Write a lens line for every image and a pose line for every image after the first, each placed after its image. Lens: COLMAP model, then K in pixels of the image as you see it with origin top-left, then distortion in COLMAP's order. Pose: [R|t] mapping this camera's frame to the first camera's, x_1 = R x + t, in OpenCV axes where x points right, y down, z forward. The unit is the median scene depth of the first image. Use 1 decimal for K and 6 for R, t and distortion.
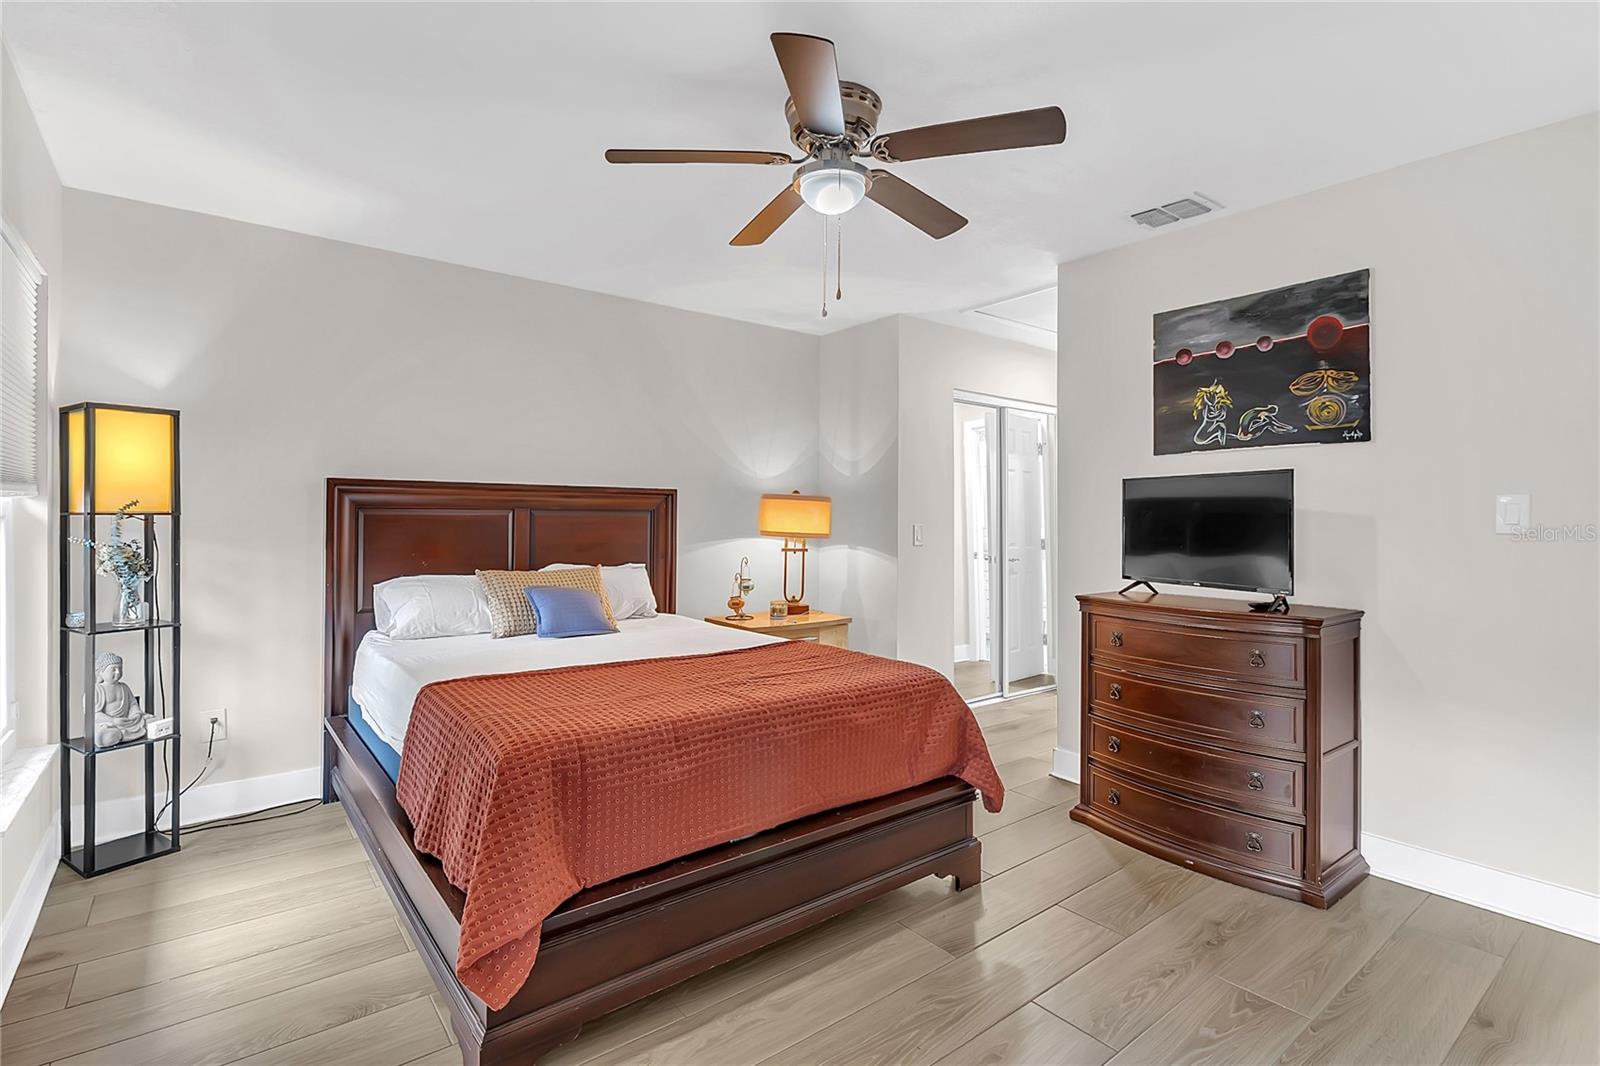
lens RADIAL K [[759.2, 0, 811.2], [0, 759.2, 521.2], [0, 0, 1]] dist [0.002777, 0.000497]
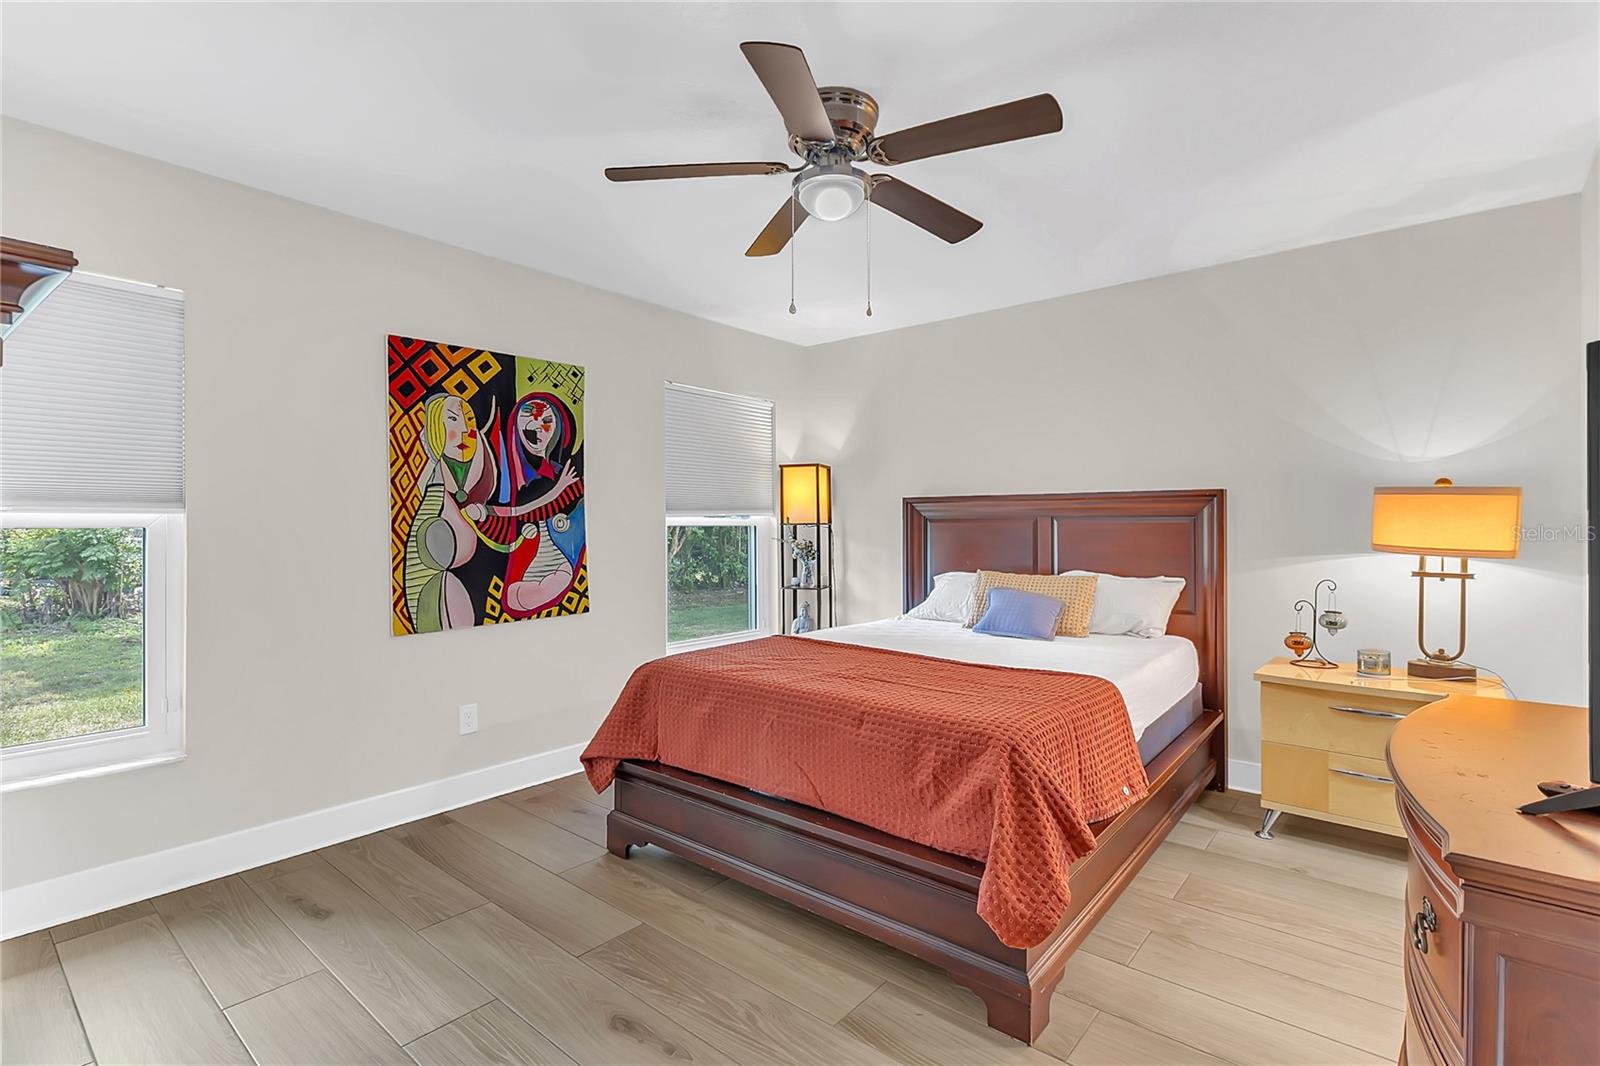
lens RADIAL K [[751.5, 0, 800.0], [0, 751.5, 533.0], [0, 0, 1]] dist [0.001361, 0.000045]
pose [[0.198545, 0.004286, -0.980082, 0.572346], [-0.002154, 0.999990, 0.003937, 0.003001], [0.980089, 0.001330, 0.198552, 0.439939]]
